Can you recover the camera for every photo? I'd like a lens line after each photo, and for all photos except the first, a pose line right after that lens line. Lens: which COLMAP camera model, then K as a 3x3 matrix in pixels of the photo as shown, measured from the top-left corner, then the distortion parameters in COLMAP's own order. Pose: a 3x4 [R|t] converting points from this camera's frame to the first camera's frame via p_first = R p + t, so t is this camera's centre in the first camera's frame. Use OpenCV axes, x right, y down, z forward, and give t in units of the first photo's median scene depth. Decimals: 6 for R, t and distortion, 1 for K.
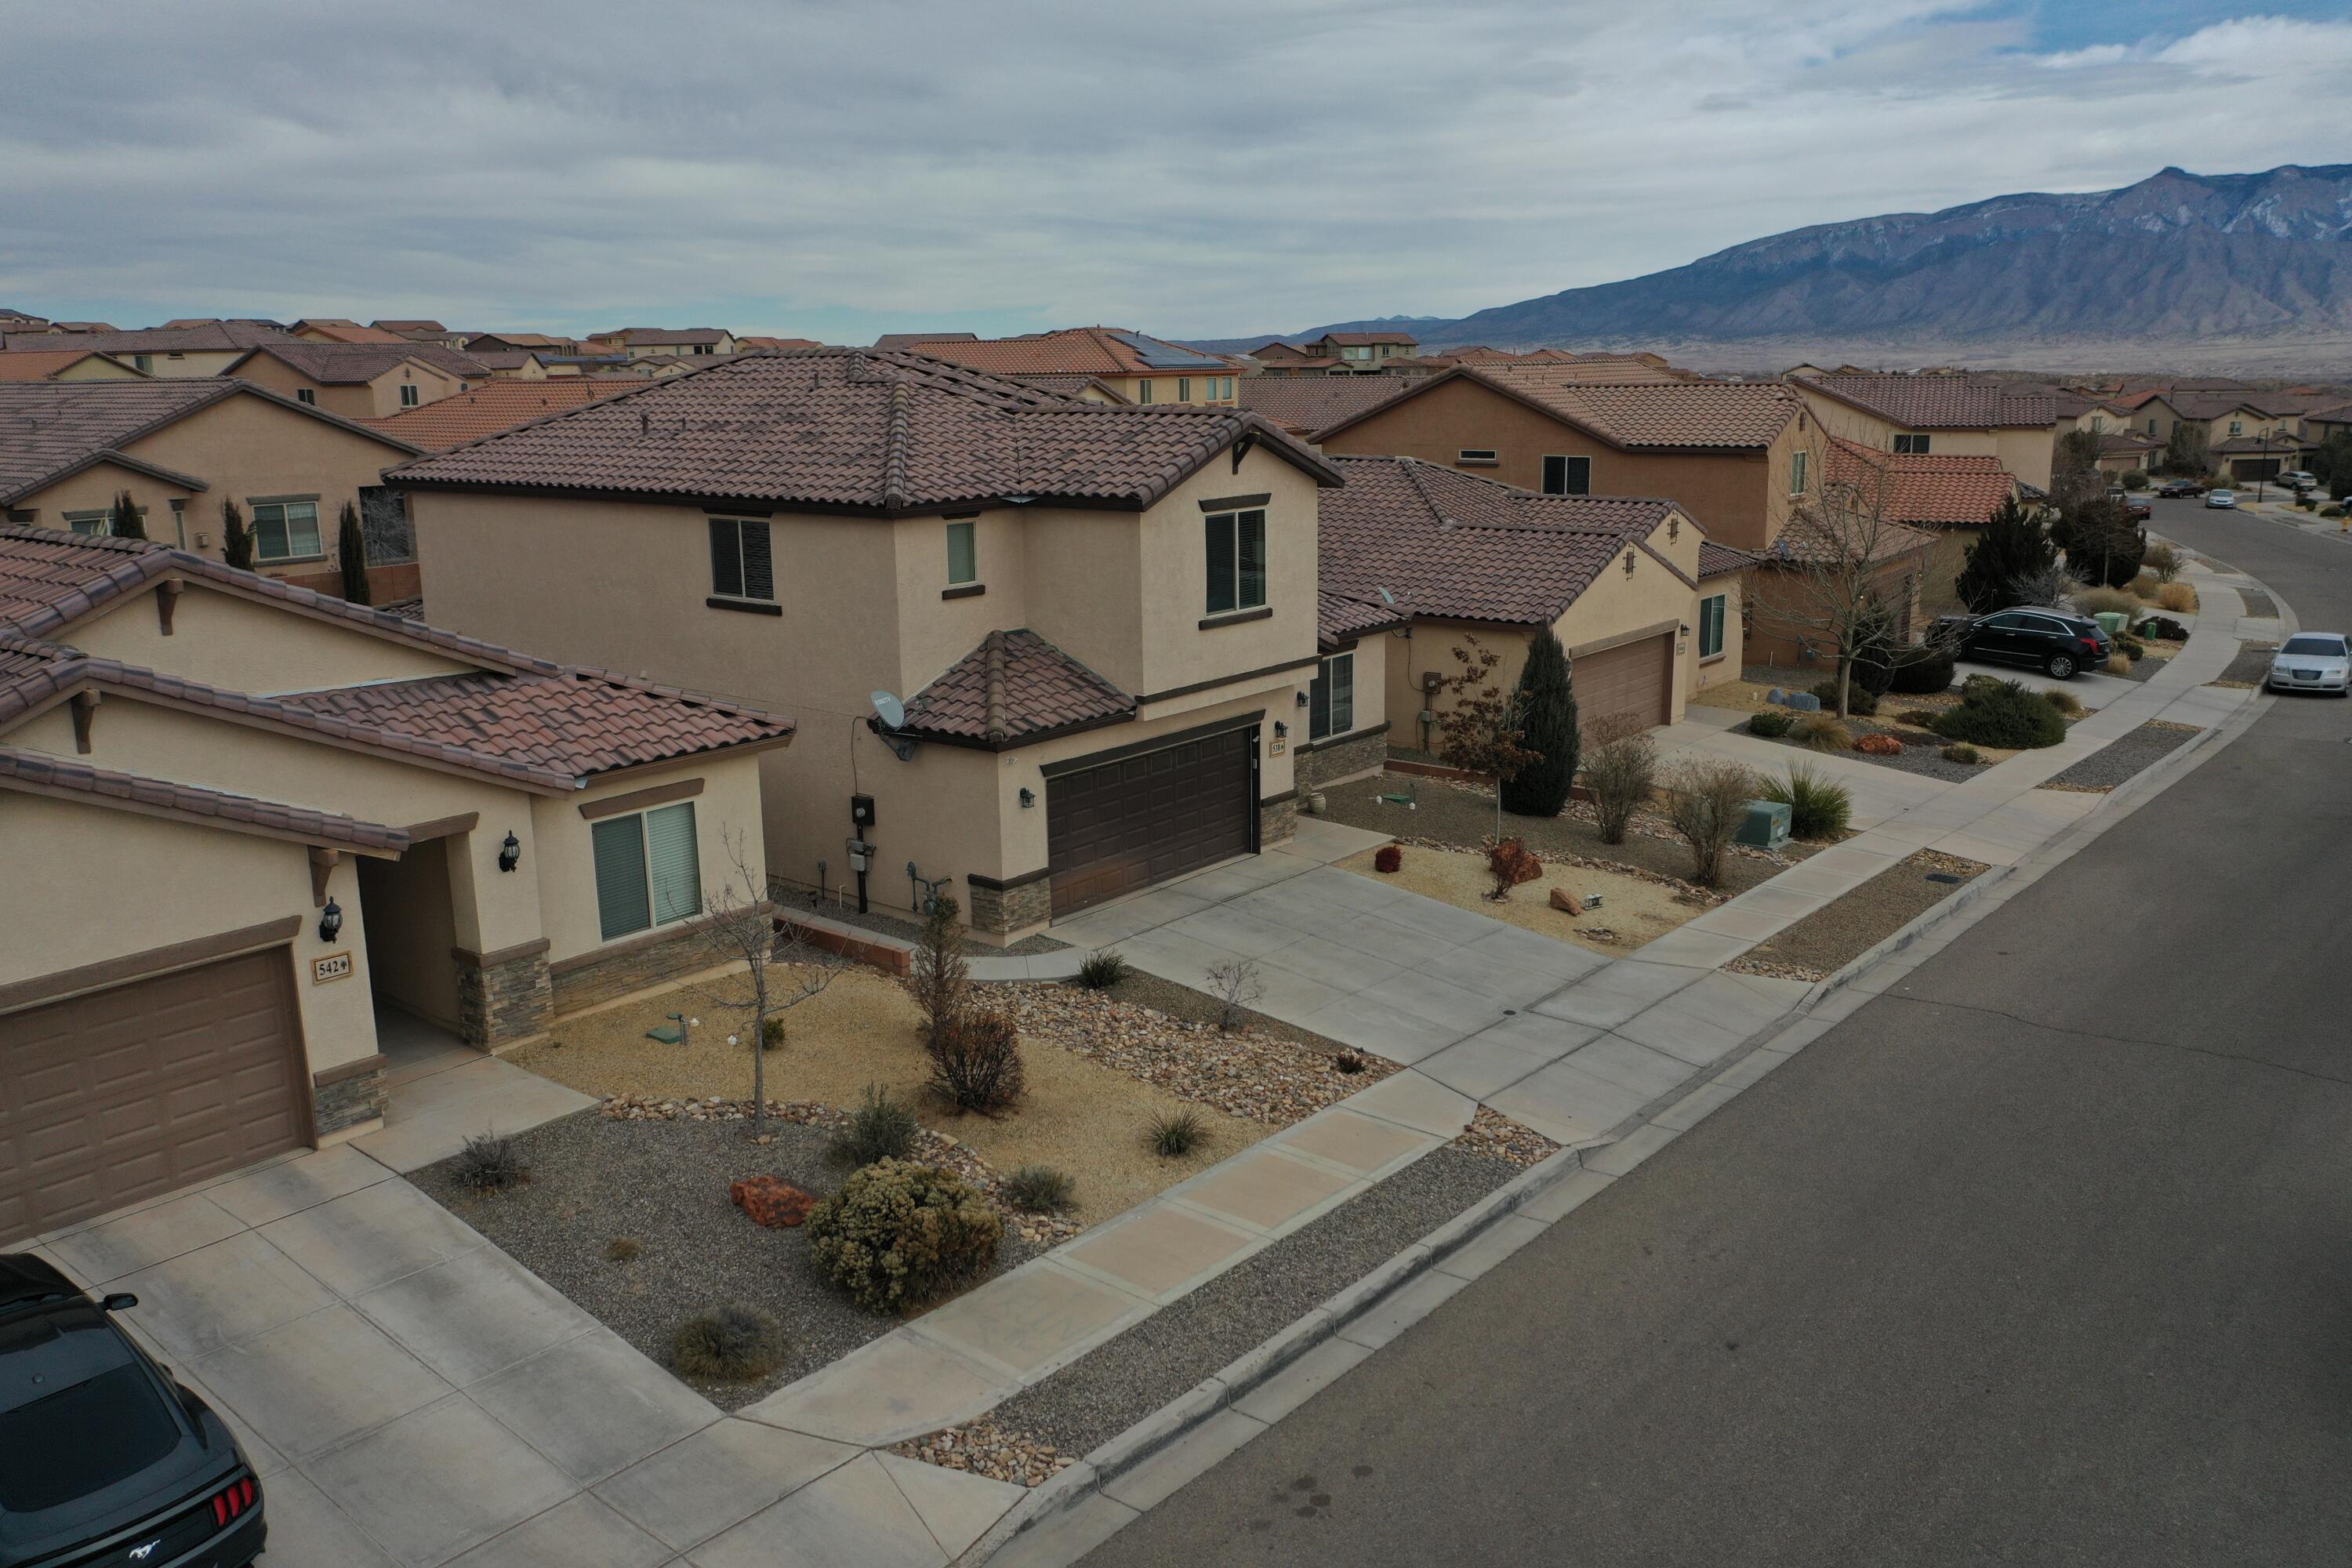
lens RADIAL K [[1853.5, 0, 1168.5], [0, 1853.5, 790.9], [0, 0, 1]] dist [-0.005037, -0.005799]
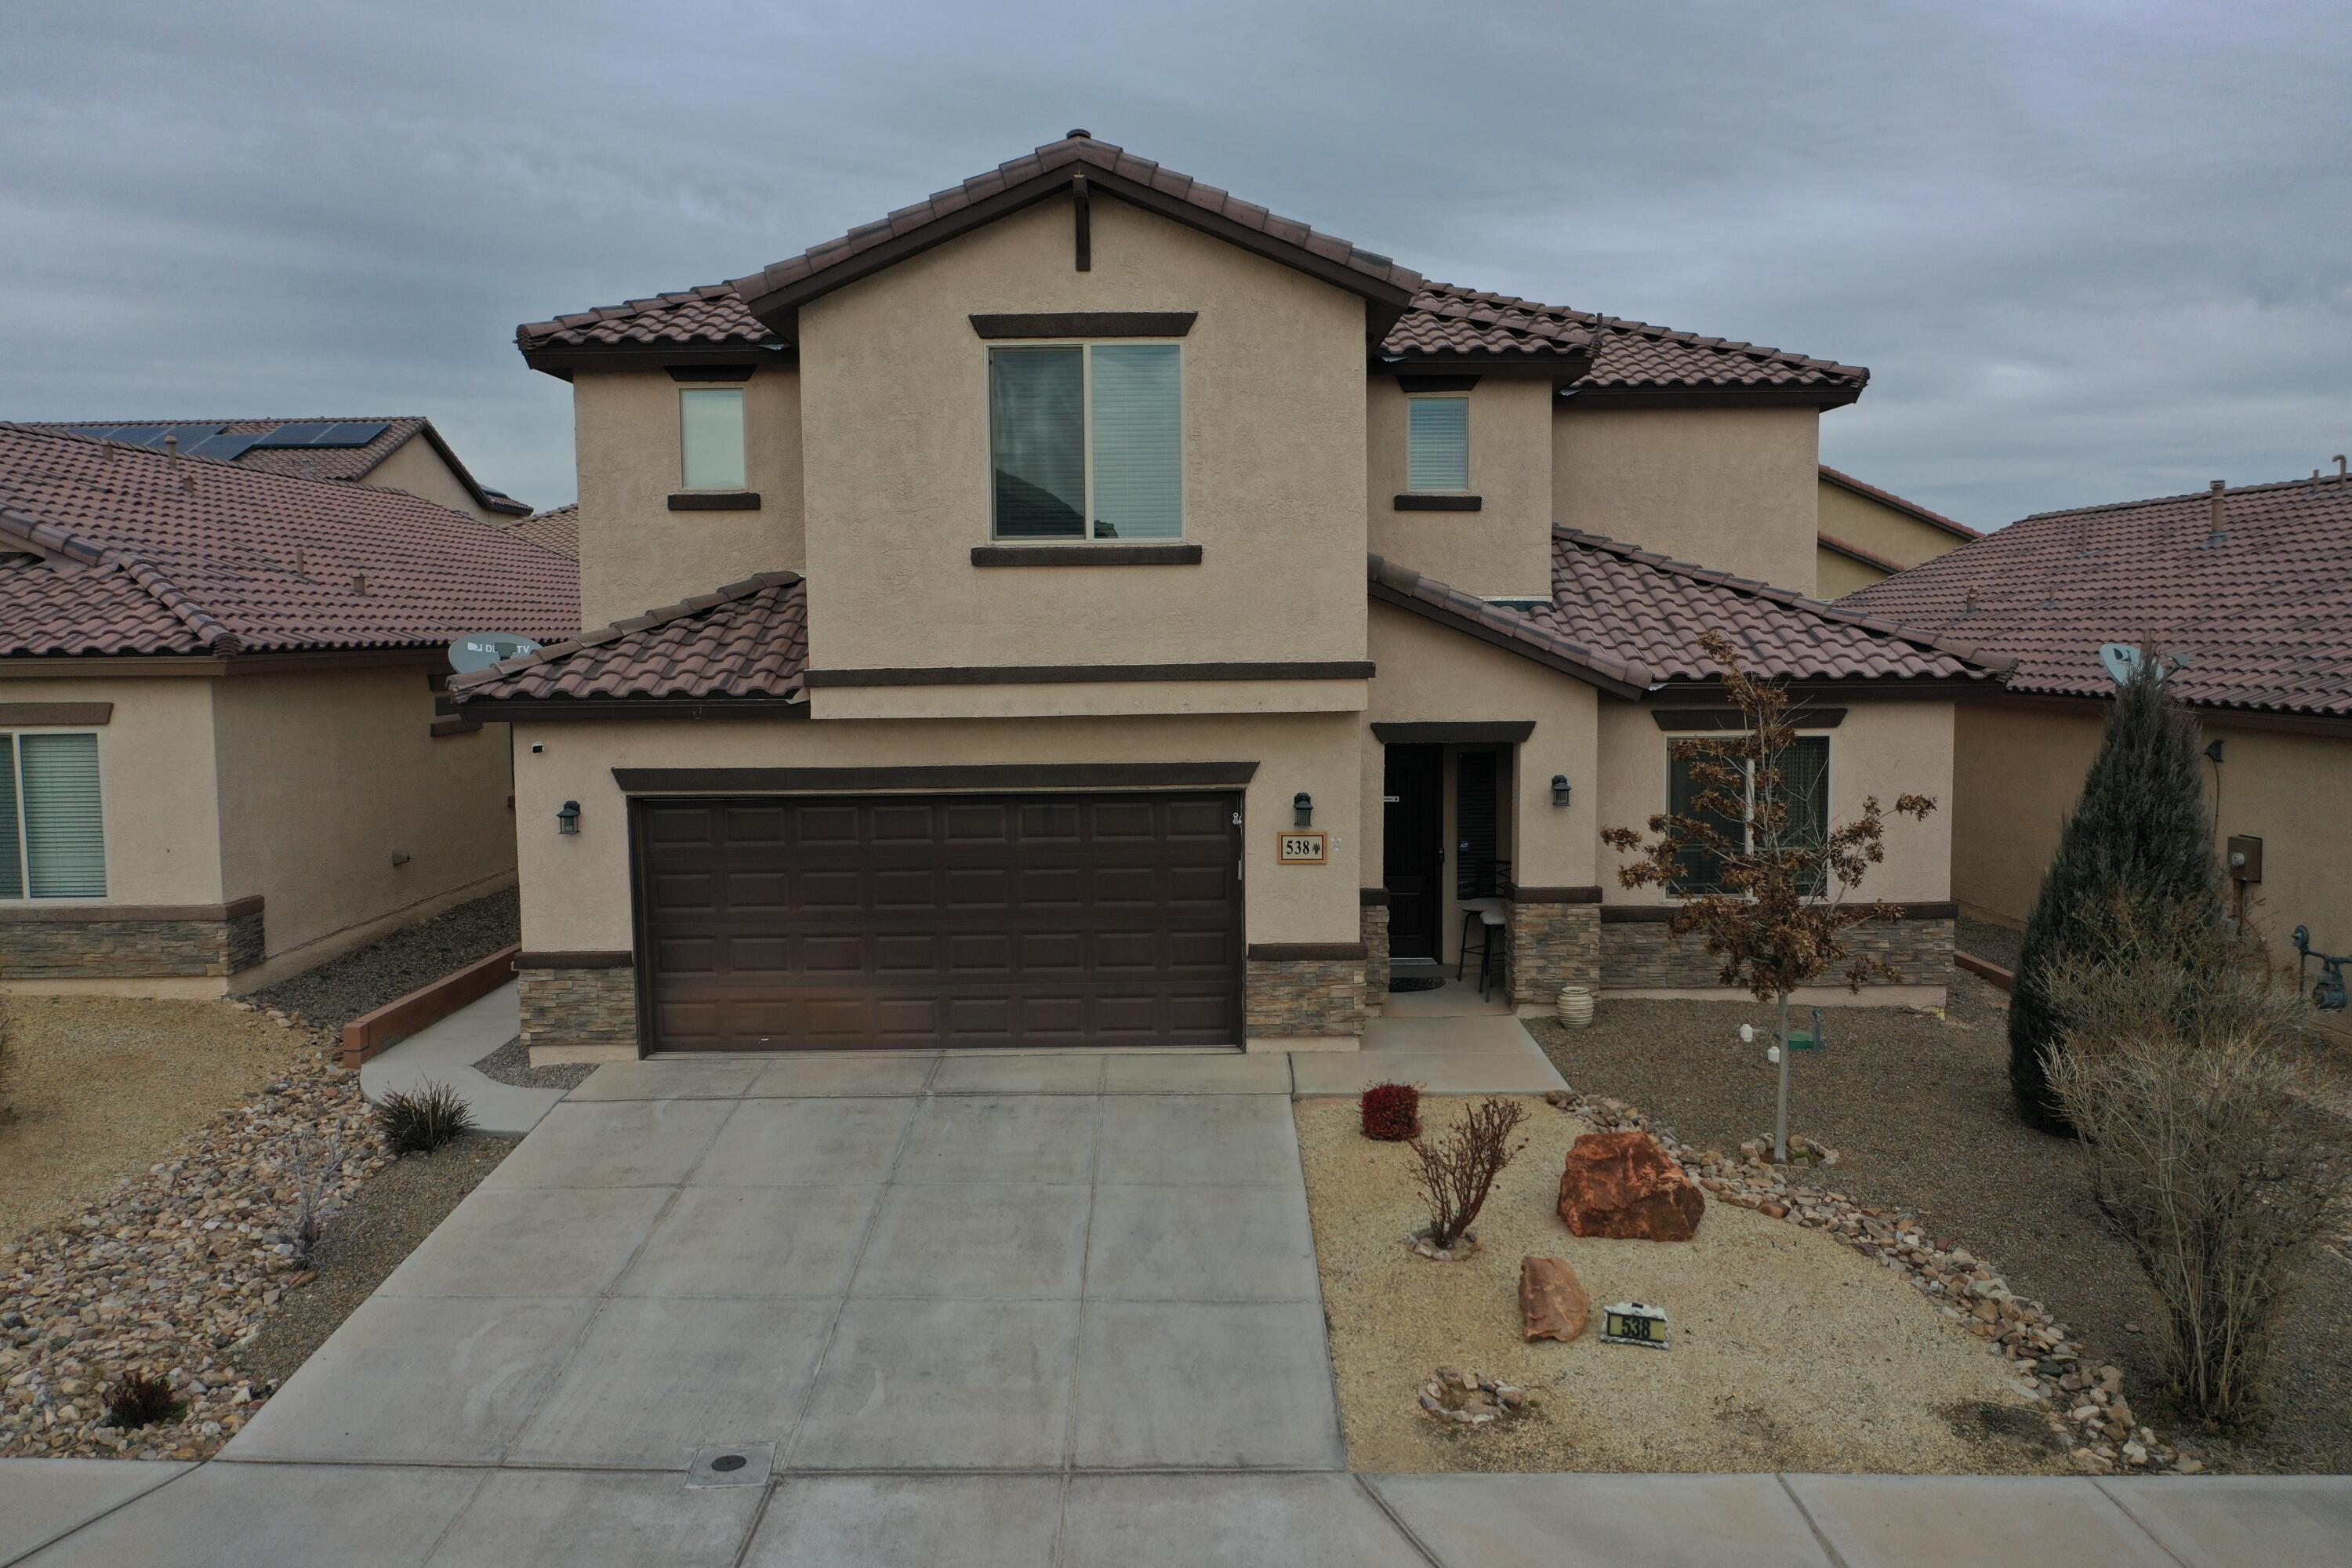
lens RADIAL K [[1856.9, 0, 1168.8], [0, 1856.9, 787.7], [0, 0, 1]] dist [-0.006457, -0.000238]
pose [[0.636274, 0.076003, -0.767710, 0.458040], [-0.174830, 0.983450, -0.047537, -0.010044], [0.751392, 0.164465, 0.639032, 0.716470]]
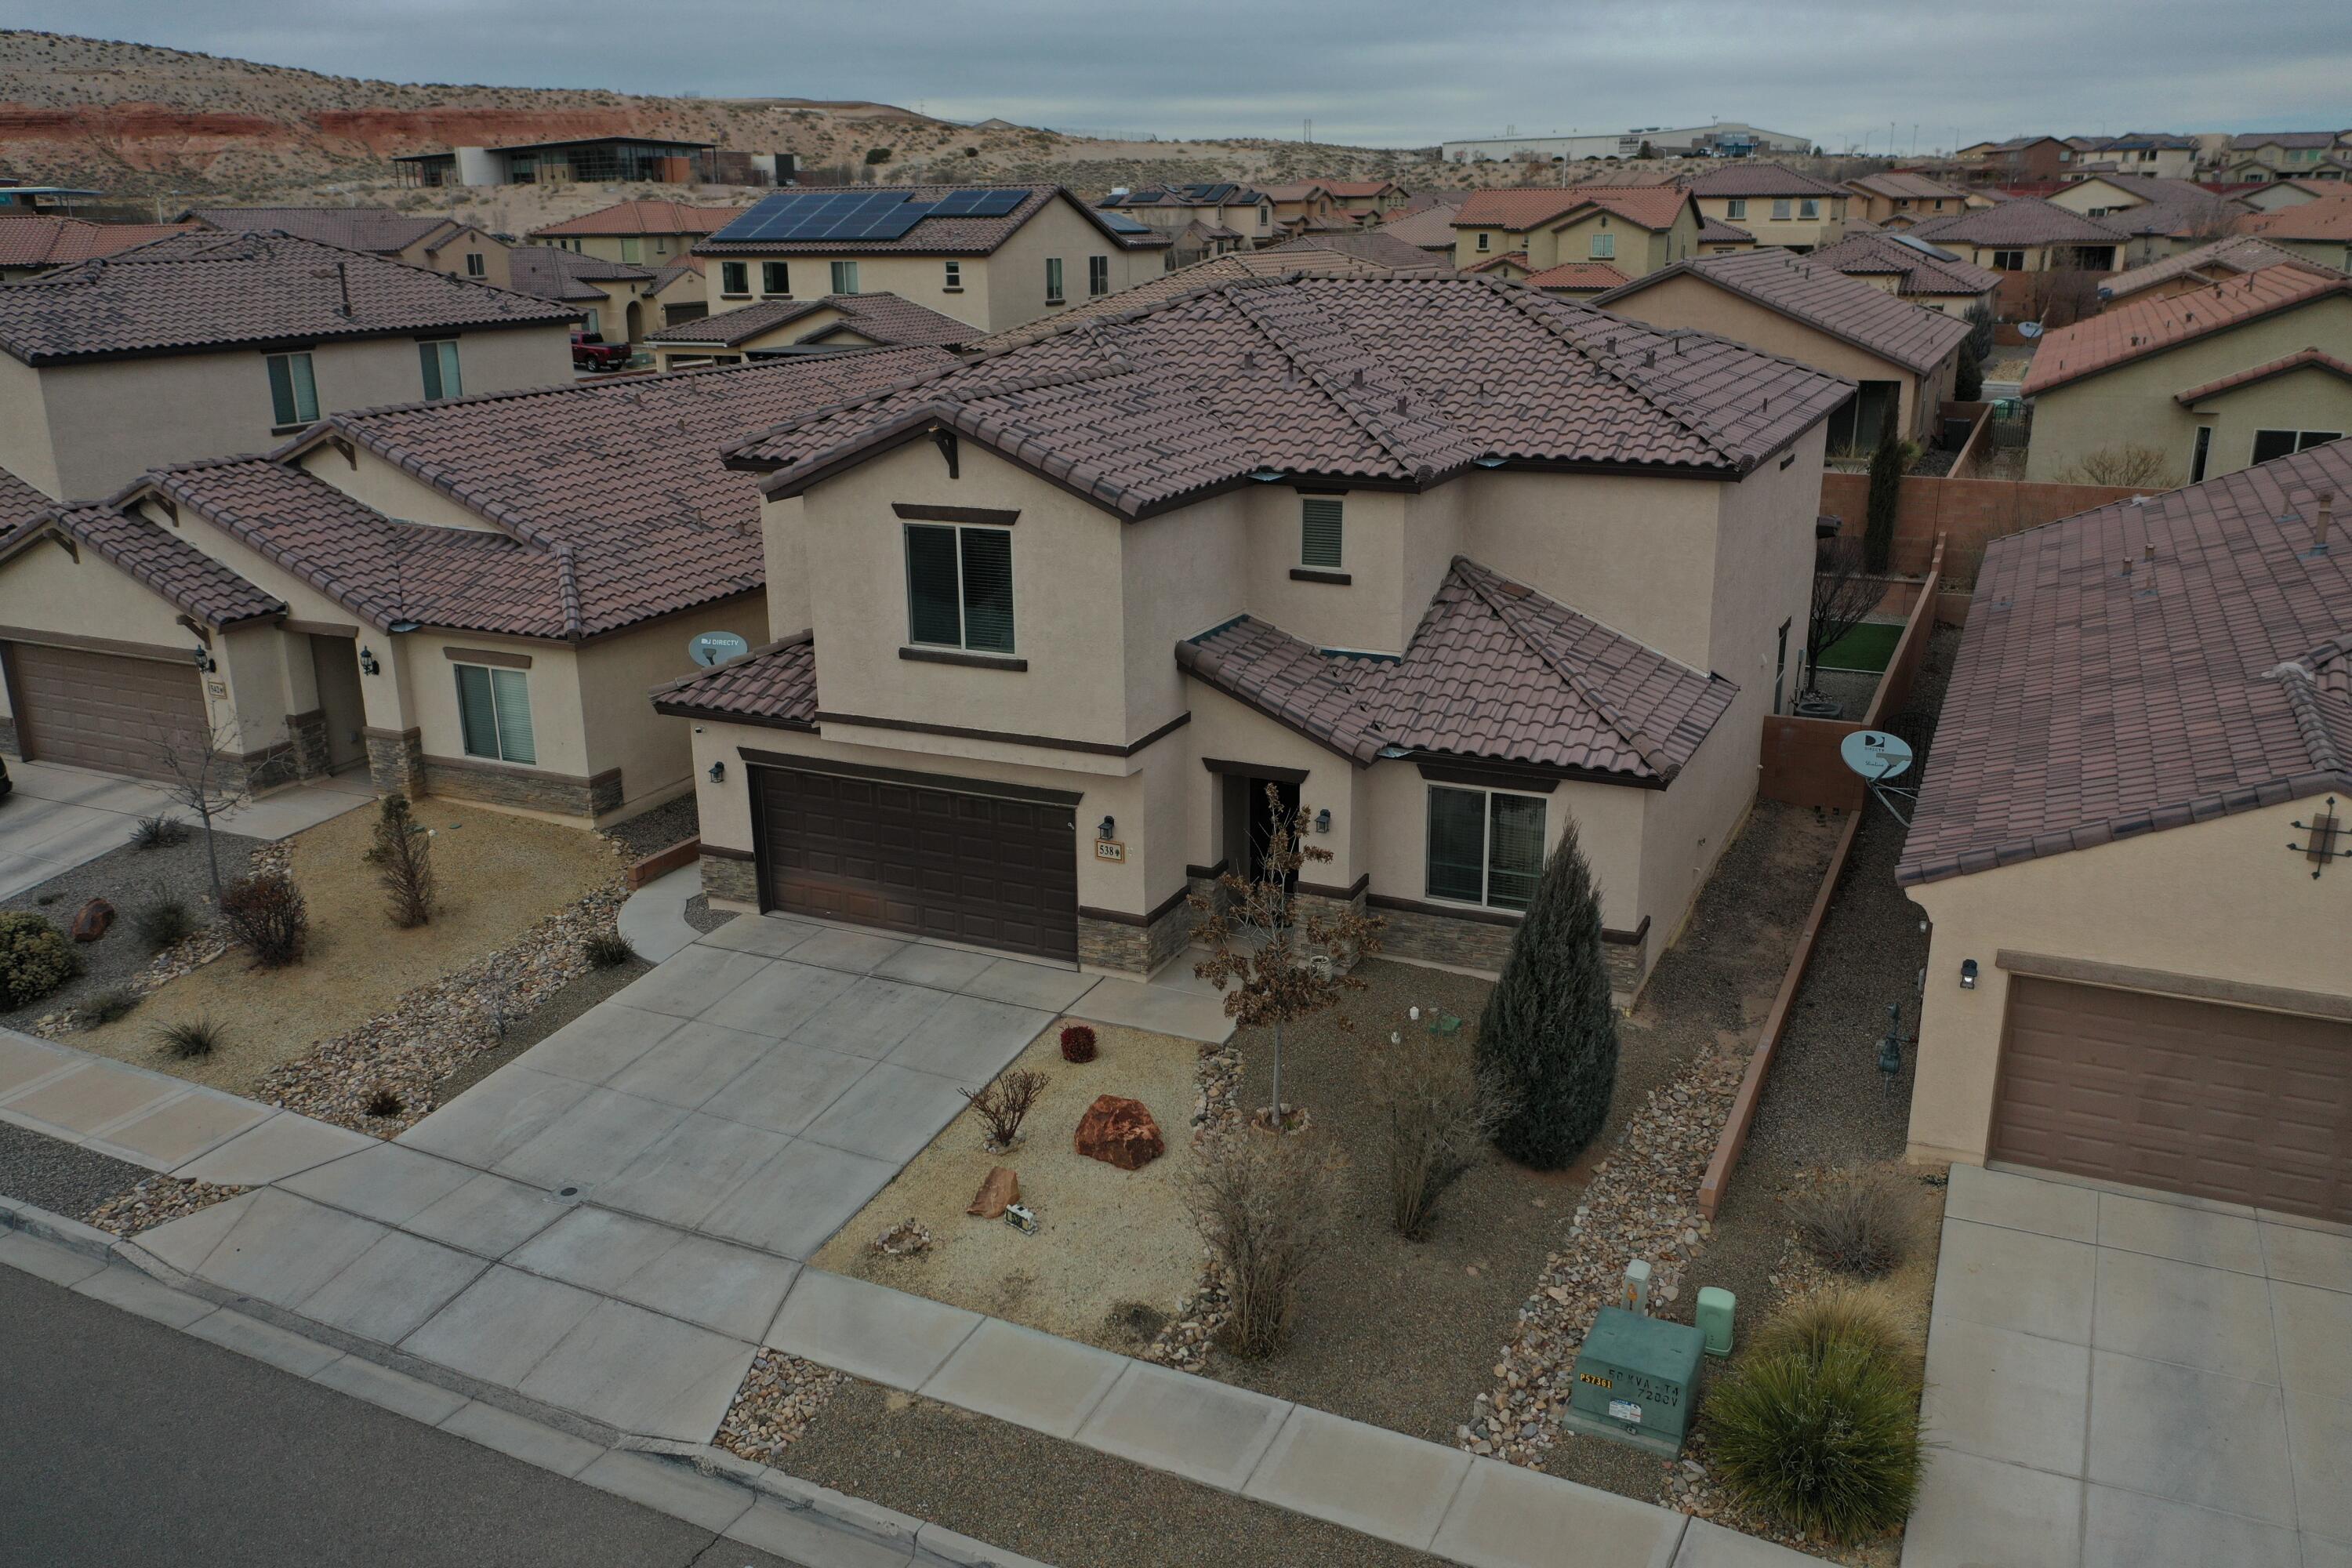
lens RADIAL K [[1856.9, 0, 1168.8], [0, 1856.9, 787.7], [0, 0, 1]] dist [-0.006457, -0.000238]
pose [[0.245486, 0.299569, -0.921952, 0.824586], [-0.213537, 0.944404, 0.250006, -0.264223], [0.945589, 0.135498, 0.295807, 0.875059]]
